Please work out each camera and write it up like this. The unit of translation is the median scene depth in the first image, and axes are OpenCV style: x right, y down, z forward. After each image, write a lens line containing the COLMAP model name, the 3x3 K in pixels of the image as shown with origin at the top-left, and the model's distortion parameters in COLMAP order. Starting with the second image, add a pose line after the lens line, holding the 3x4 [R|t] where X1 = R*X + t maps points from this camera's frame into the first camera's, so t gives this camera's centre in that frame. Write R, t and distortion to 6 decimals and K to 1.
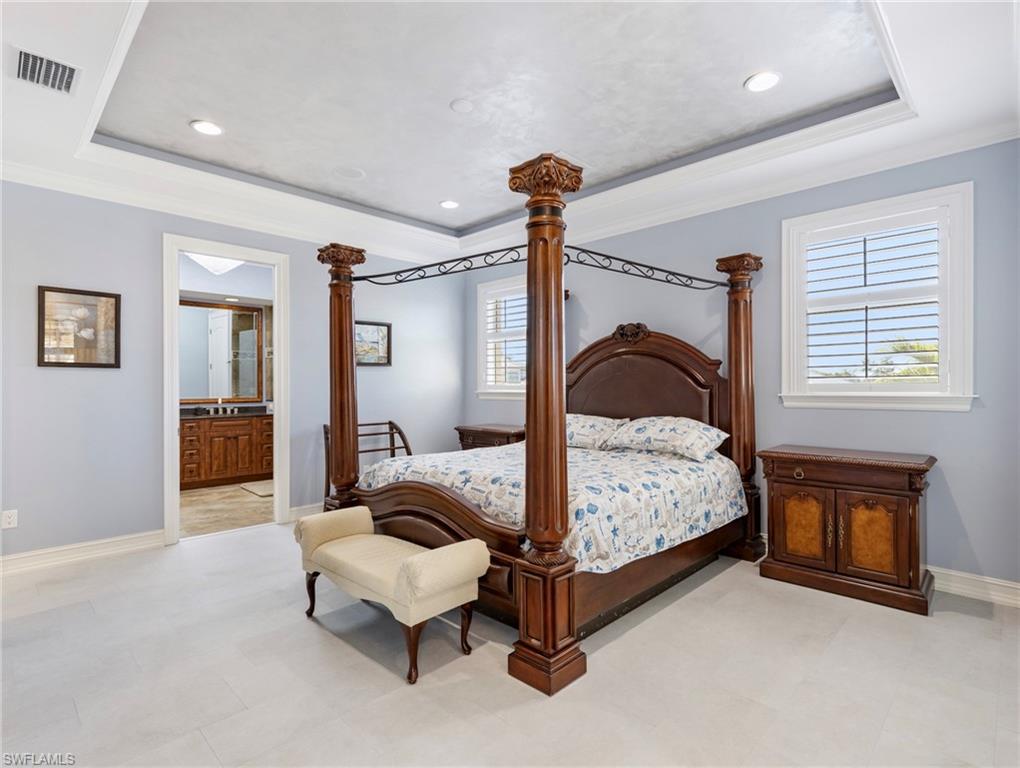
lens RADIAL K [[521.5, 0, 513.9], [0, 521.5, 385.5], [0, 0, 1]] dist [0.007680, -0.000855]
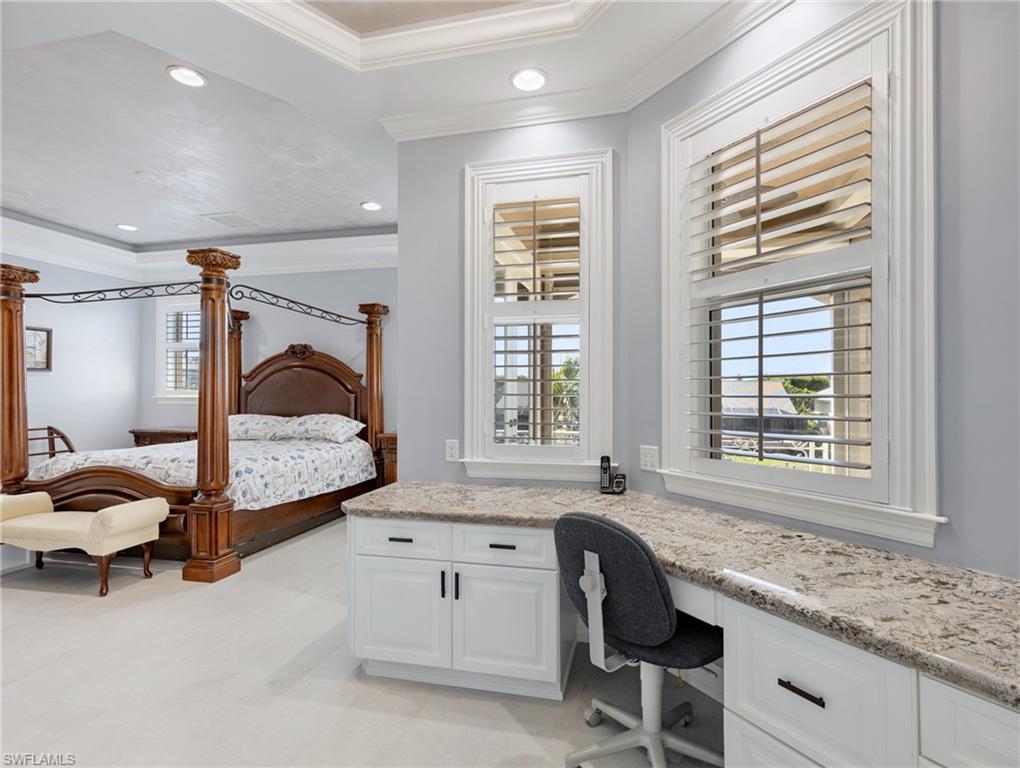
lens RADIAL K [[521.5, 0, 513.9], [0, 521.5, 385.5], [0, 0, 1]] dist [0.007680, -0.000855]
pose [[0.858992, 0.008816, 0.511914, 0.023234], [-0.002657, 0.999915, -0.012760, 0.000919], [-0.511983, 0.009601, 0.858942, -0.577799]]
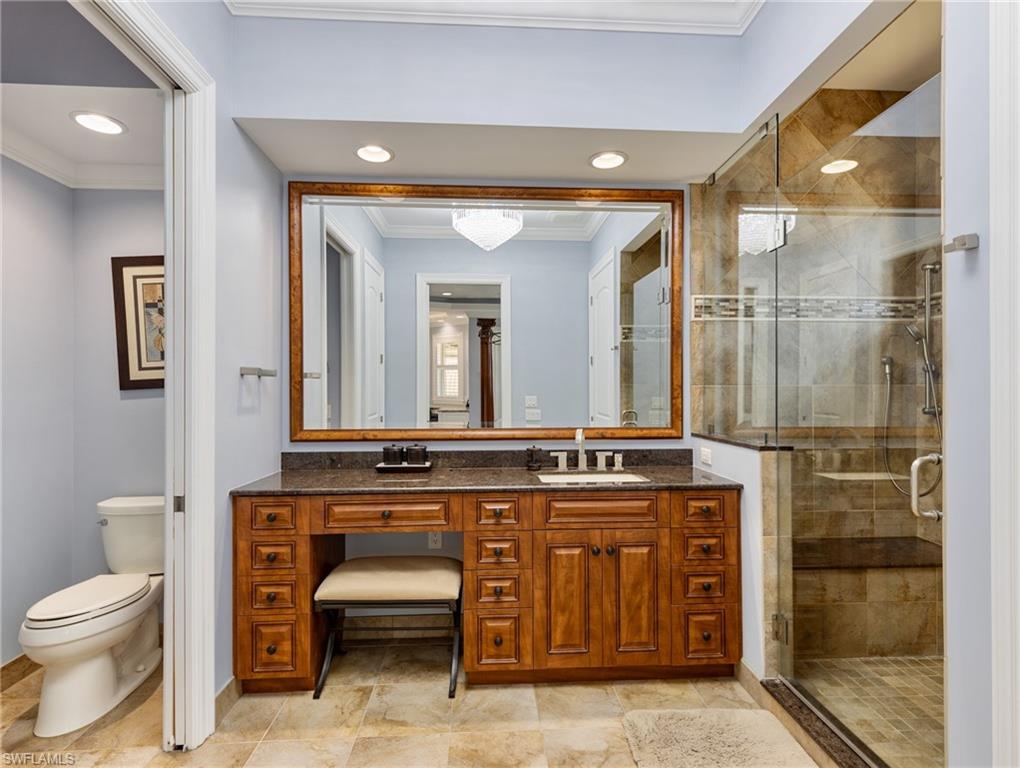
lens RADIAL K [[521.5, 0, 513.9], [0, 521.5, 385.5], [0, 0, 1]] dist [0.007680, -0.000855]
pose [[0.745824, -0.004740, -0.666126, -0.334627], [0.000449, 0.999978, -0.006613, -0.004162], [0.666143, 0.004633, 0.745810, 0.664726]]
